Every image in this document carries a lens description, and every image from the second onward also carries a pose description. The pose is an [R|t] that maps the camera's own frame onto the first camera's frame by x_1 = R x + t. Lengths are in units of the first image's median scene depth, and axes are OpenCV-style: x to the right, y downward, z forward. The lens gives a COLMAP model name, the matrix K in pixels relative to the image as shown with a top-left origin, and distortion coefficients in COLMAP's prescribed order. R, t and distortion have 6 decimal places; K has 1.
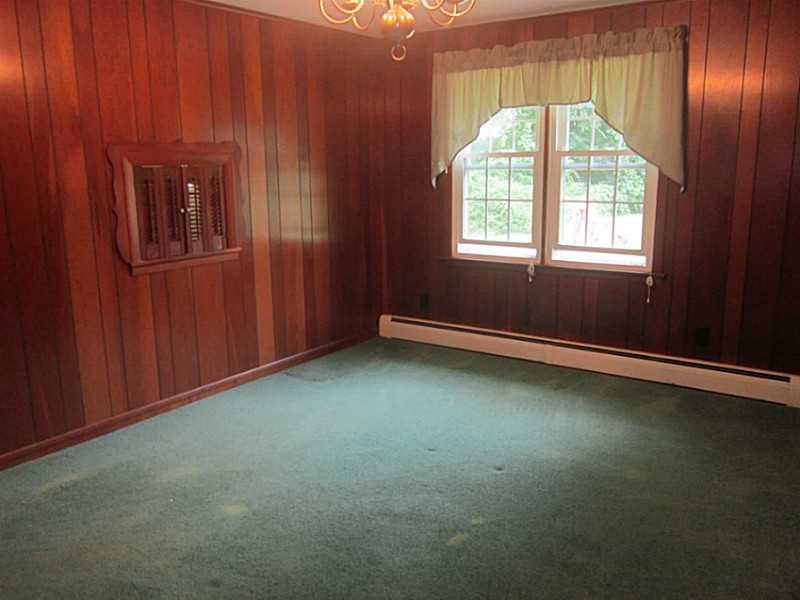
lens RADIAL K [[670.2, 0, 400.0], [0, 670.2, 300.0], [0, 0, 1]] dist [-0.030309, -0.003673]
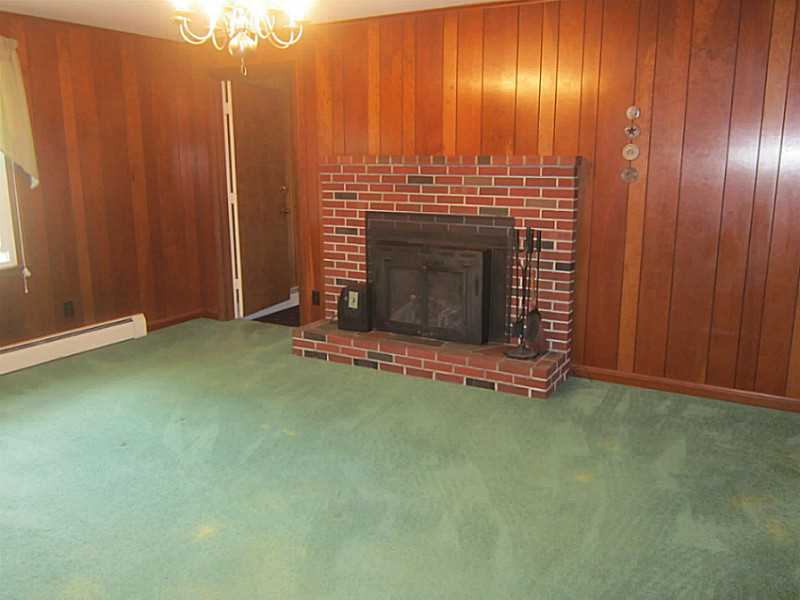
lens RADIAL K [[670.2, 0, 400.0], [0, 670.2, 300.0], [0, 0, 1]] dist [-0.030309, -0.003673]
pose [[-0.077916, -0.208976, 0.974812, -0.809615], [0.197383, 0.955196, 0.220547, -0.115728], [-0.977225, 0.209596, -0.033177, 0.515516]]
